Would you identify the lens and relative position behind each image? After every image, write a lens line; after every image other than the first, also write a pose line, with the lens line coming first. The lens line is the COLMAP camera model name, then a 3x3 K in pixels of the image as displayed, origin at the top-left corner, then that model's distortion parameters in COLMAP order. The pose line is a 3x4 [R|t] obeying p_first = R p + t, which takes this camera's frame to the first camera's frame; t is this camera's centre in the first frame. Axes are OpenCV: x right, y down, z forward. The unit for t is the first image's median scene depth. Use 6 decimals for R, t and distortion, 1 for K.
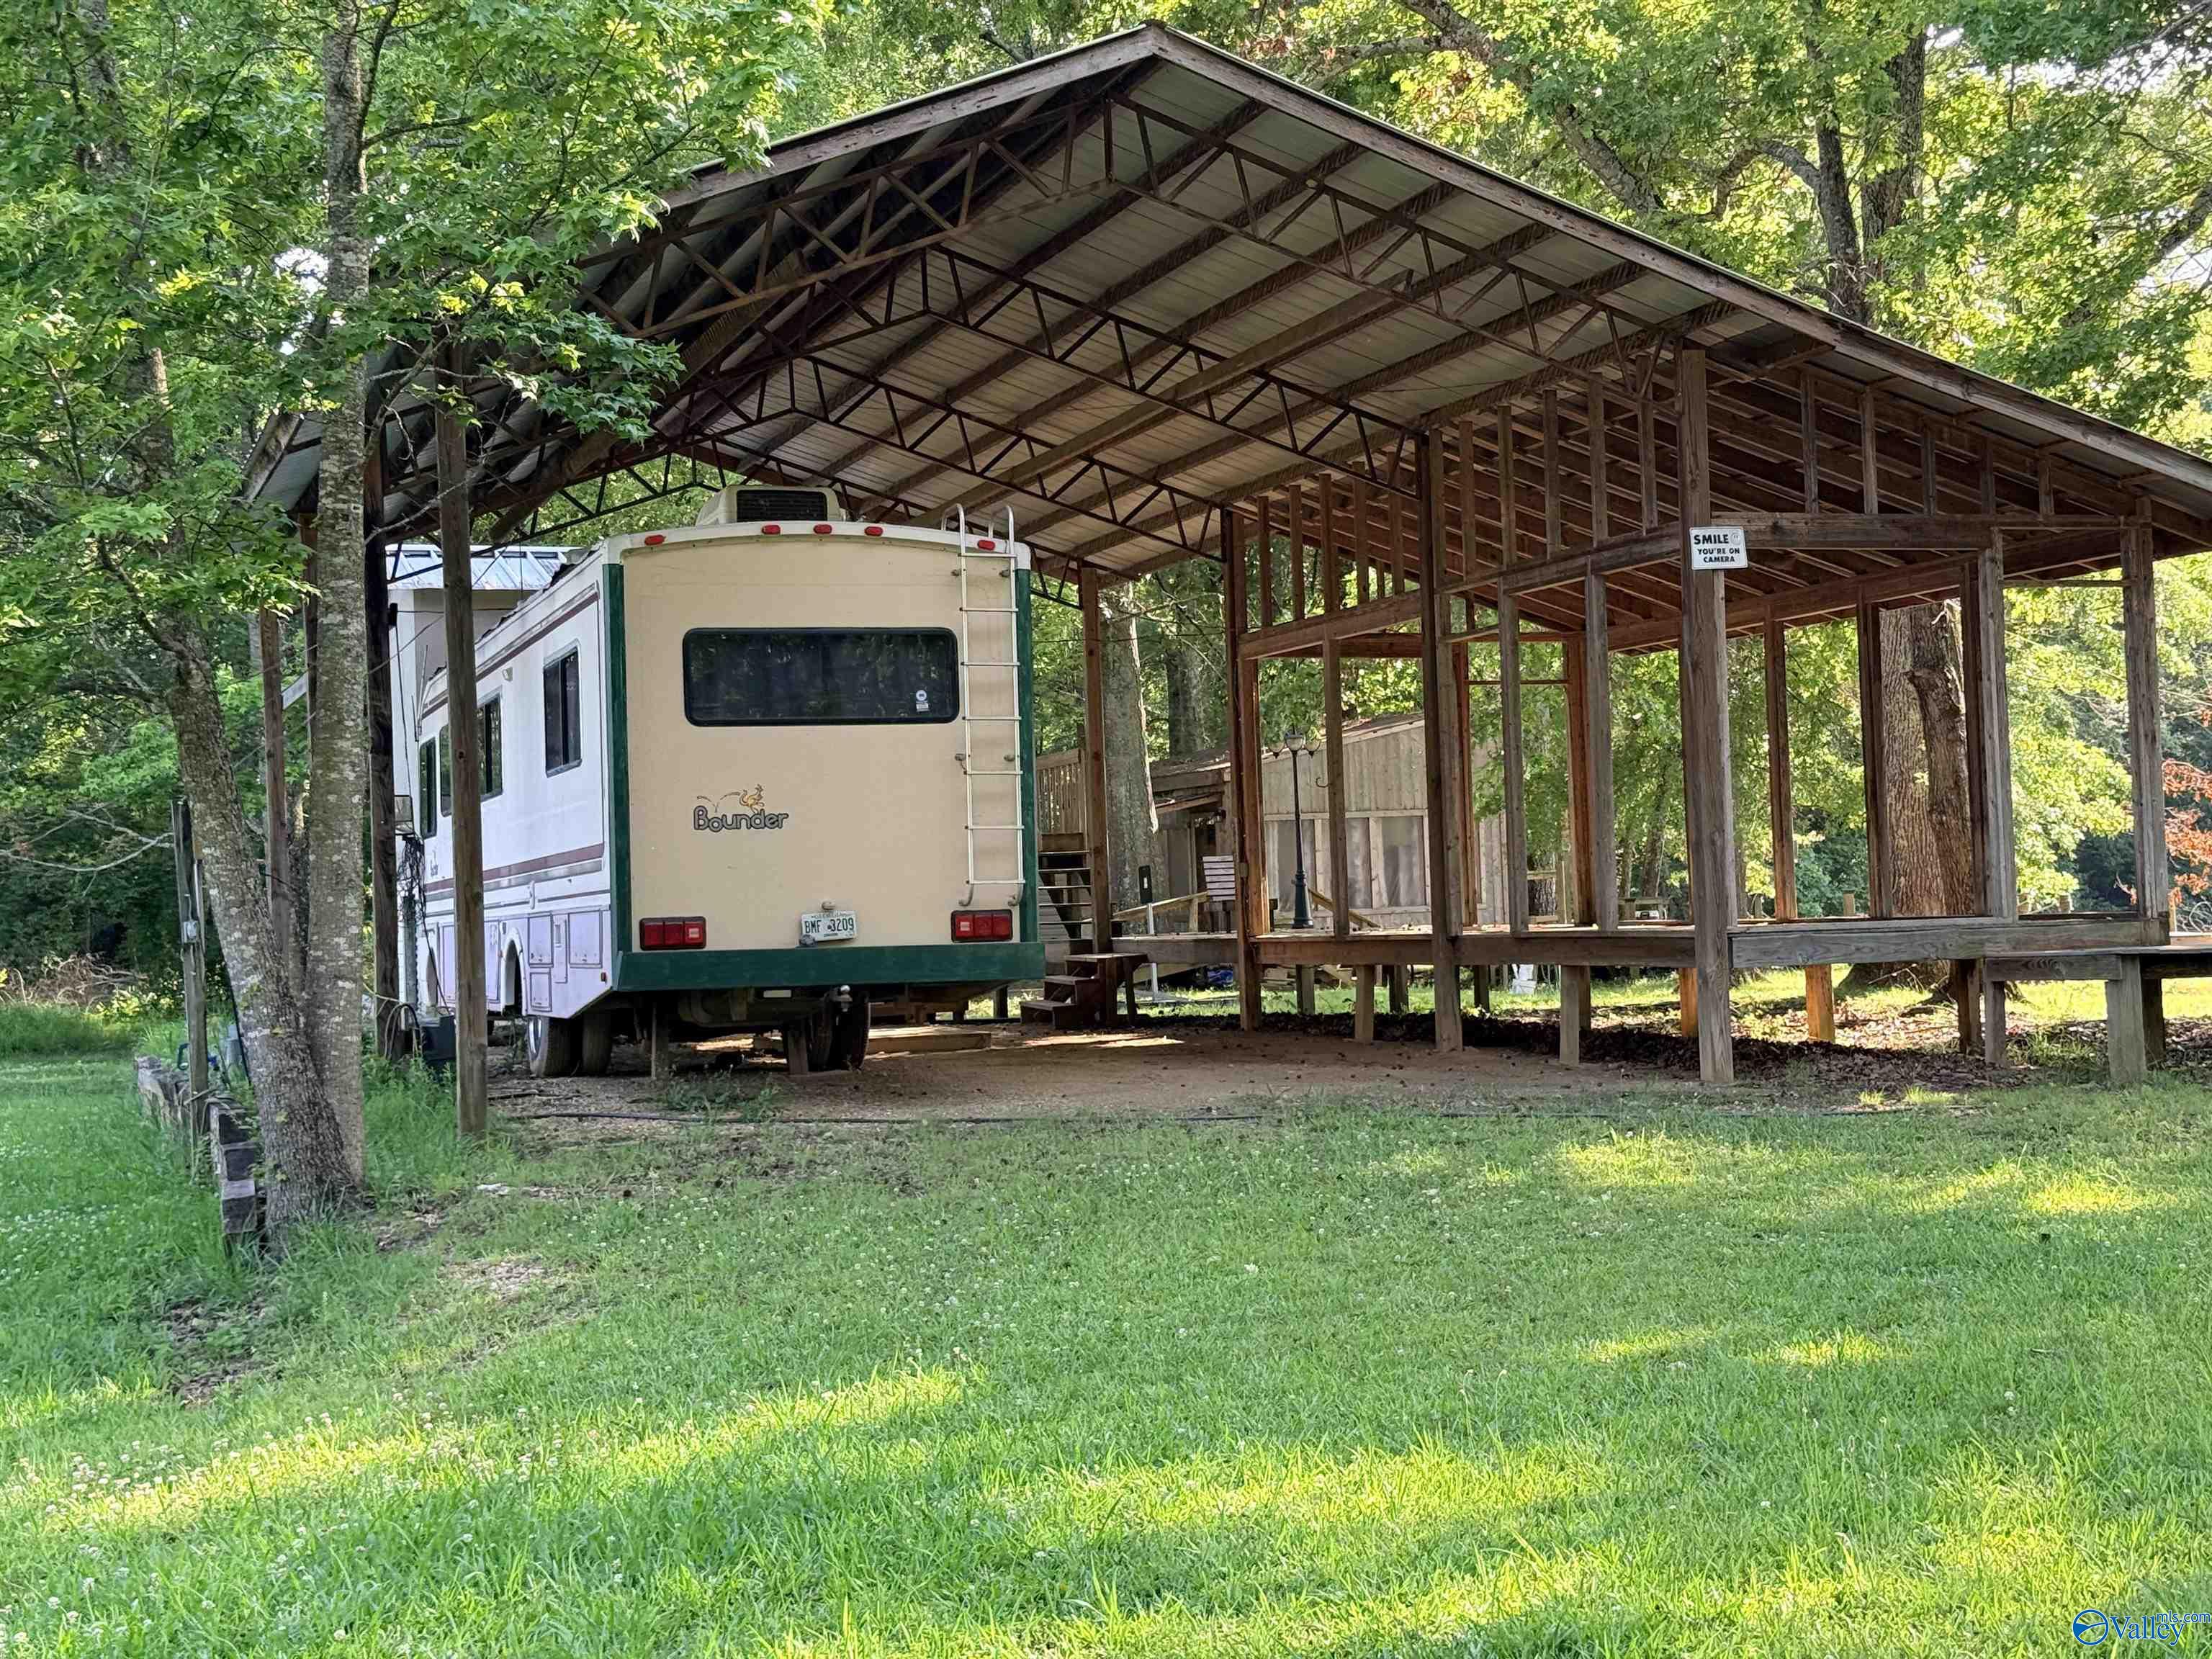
lens RADIAL K [[3043.1, 0, 1133.5], [0, 3043.1, 807.1], [0, 0, 1]] dist [0.122396, 0.000000]
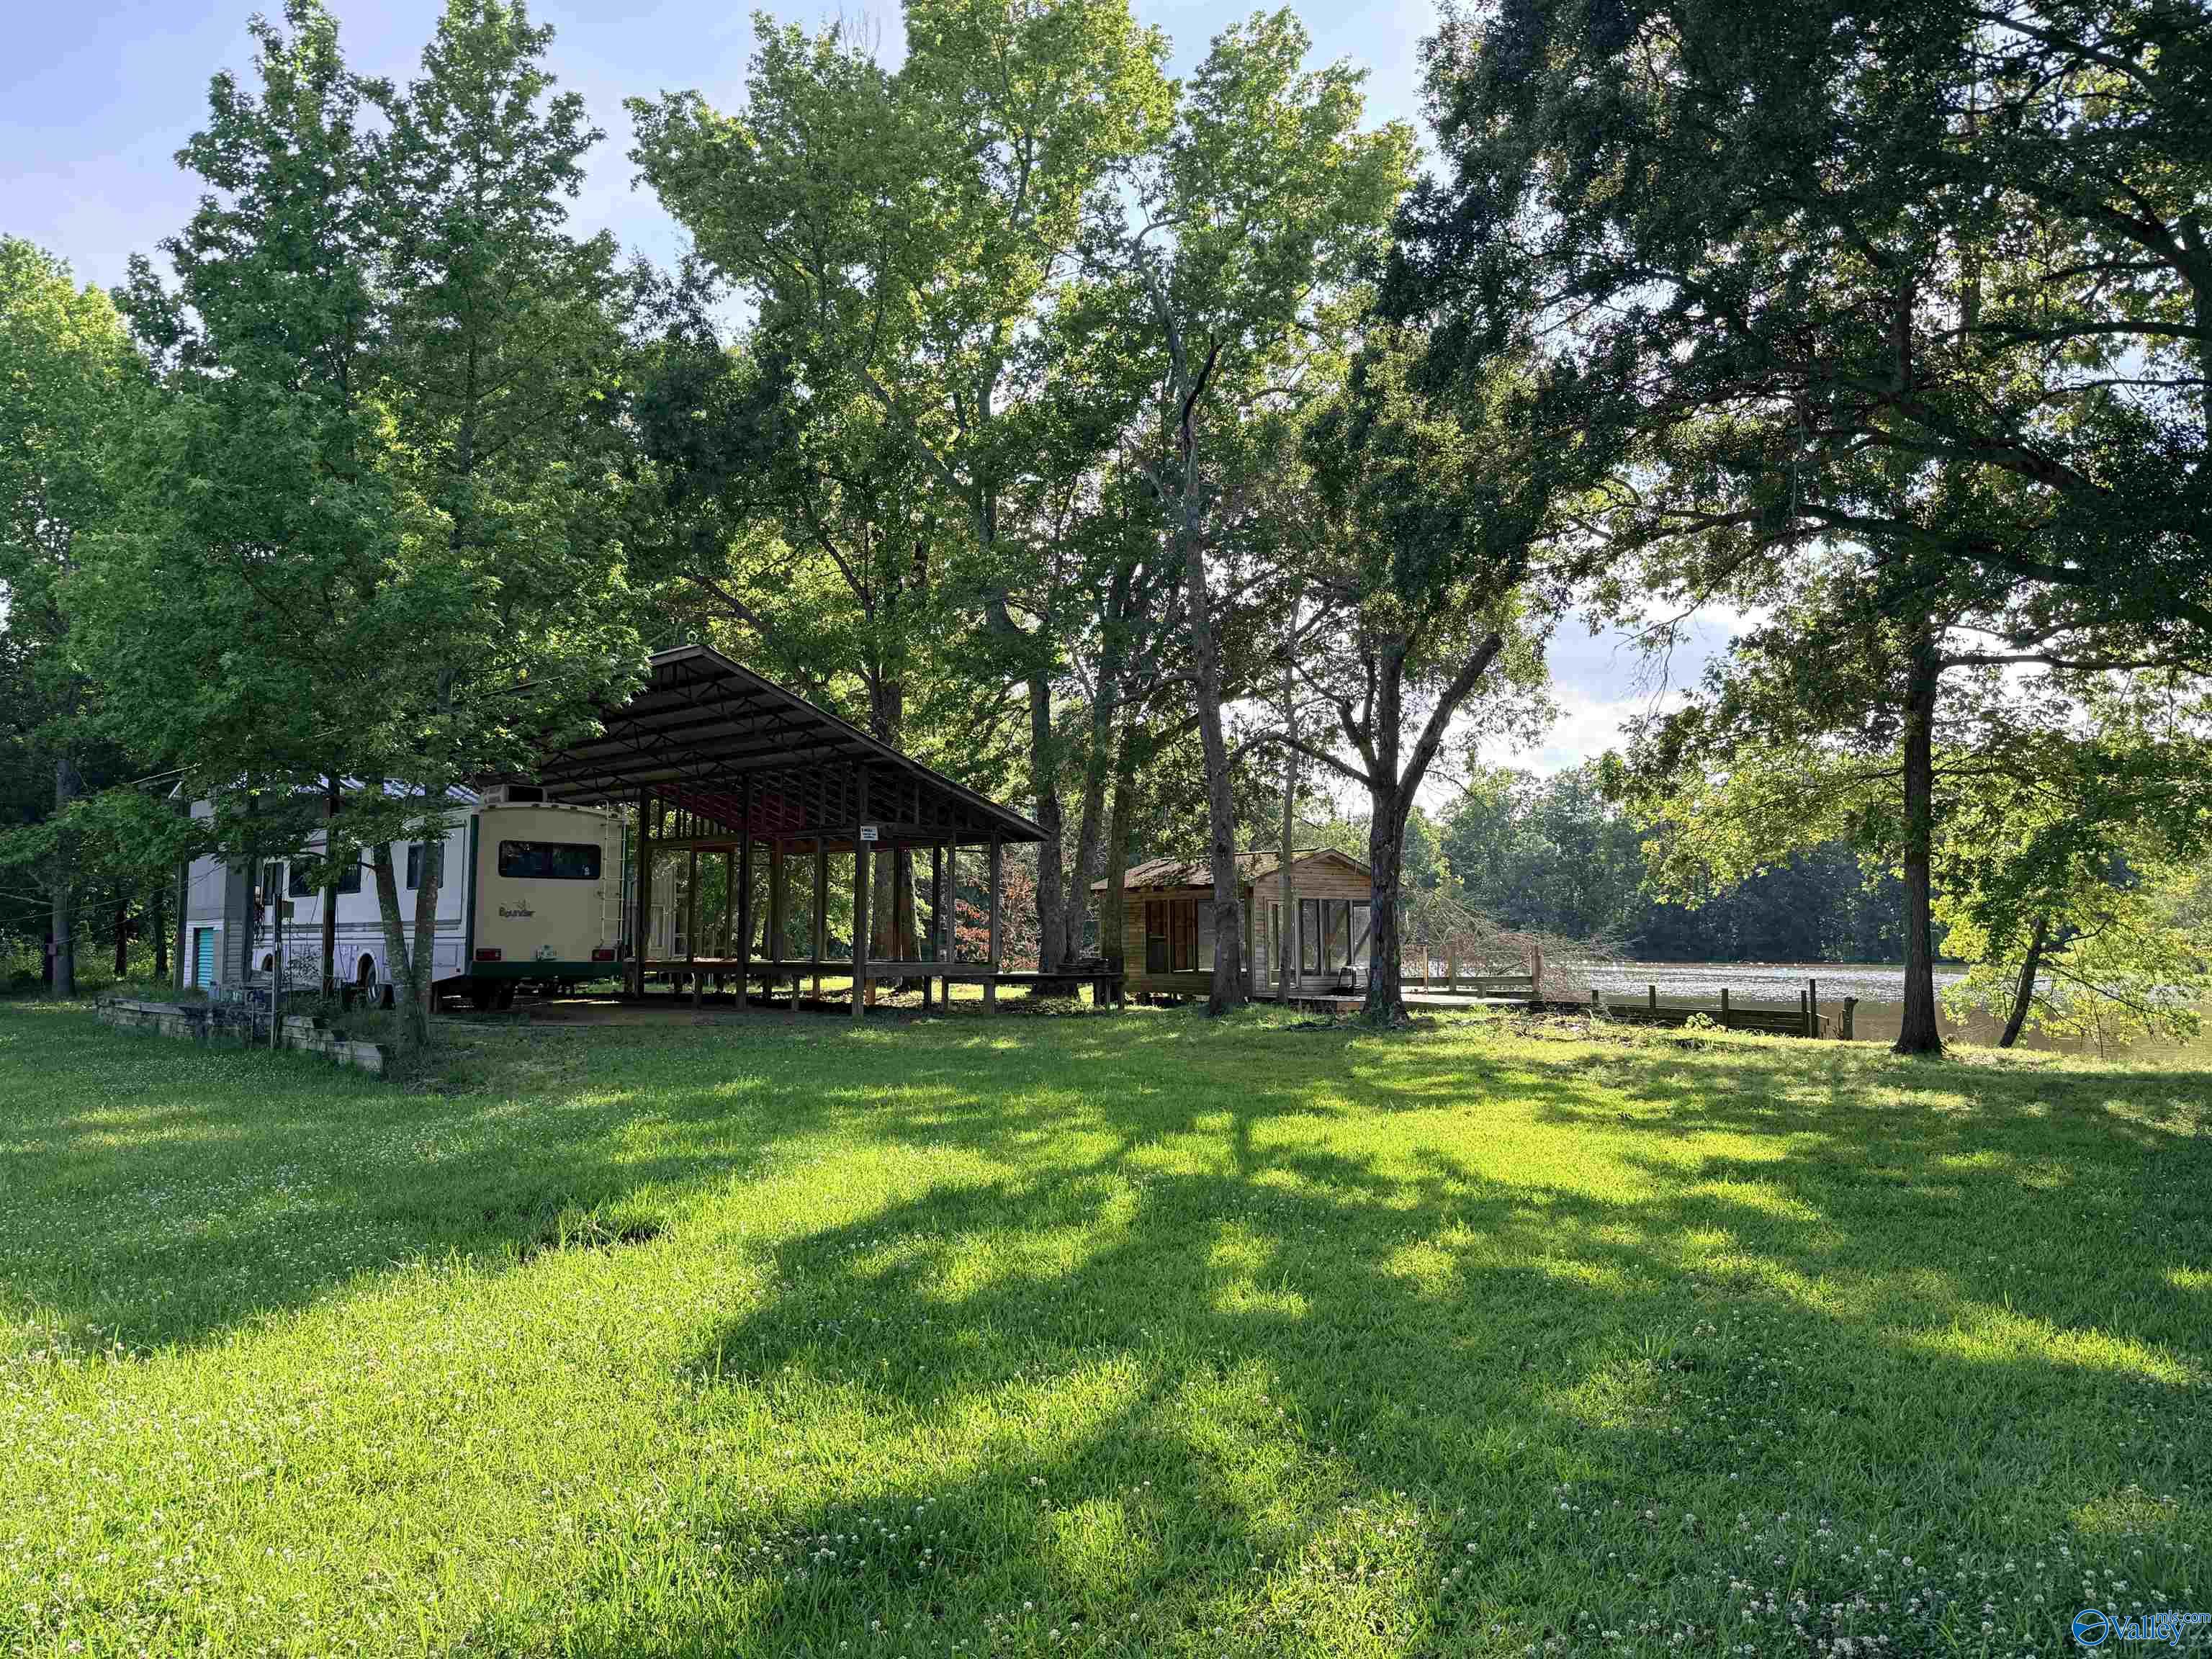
lens RADIAL K [[1539.3, 0, 1111.6], [0, 1539.3, 810.5], [0, 0, 1]] dist [0.070553, -0.094131]
pose [[0.895888, 0.075594, 0.437802, -0.245680], [-0.049532, 0.996270, -0.070664, -0.013757], [-0.441511, 0.041622, 0.896290, -0.422139]]
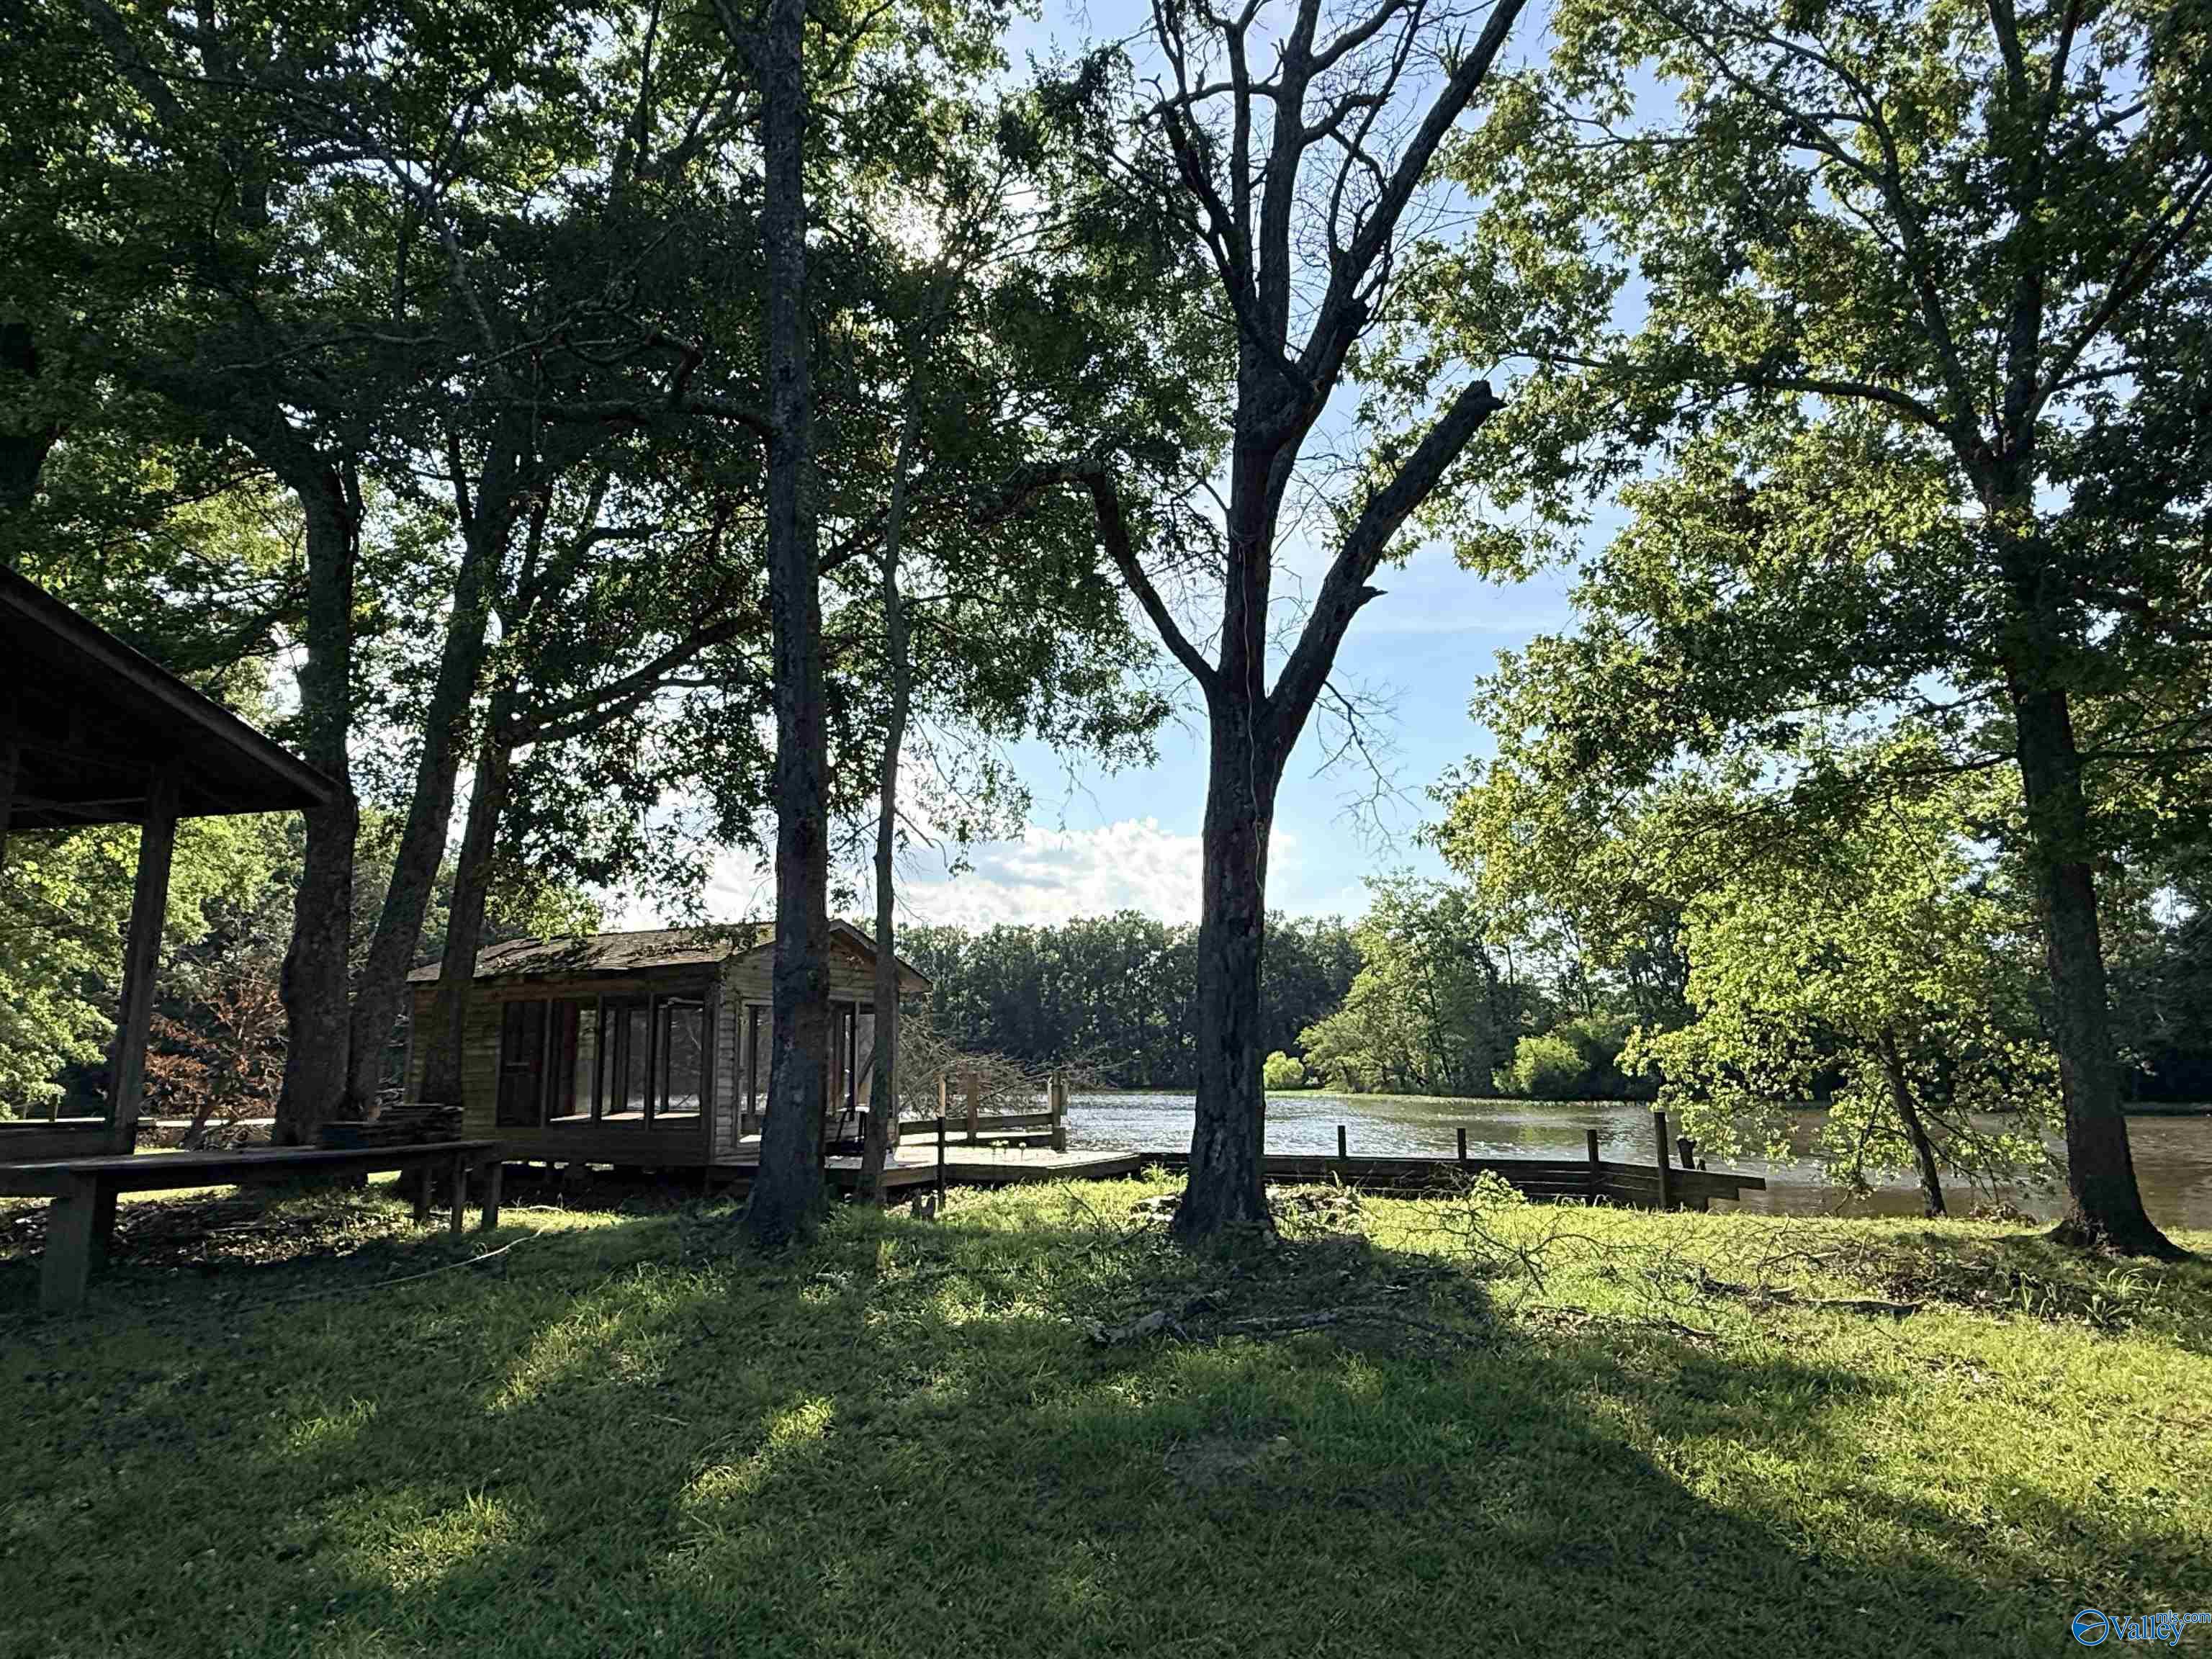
lens RADIAL K [[1297.6, 0, 1097.8], [0, 1297.6, 824.9], [0, 0, 1]] dist [-0.002559, 0.001218]
pose [[0.575732, 0.184909, 0.796455, 0.152541], [-0.040606, 0.979357, -0.198020, 0.007849], [-0.816629, 0.081666, 0.571356, 0.469806]]
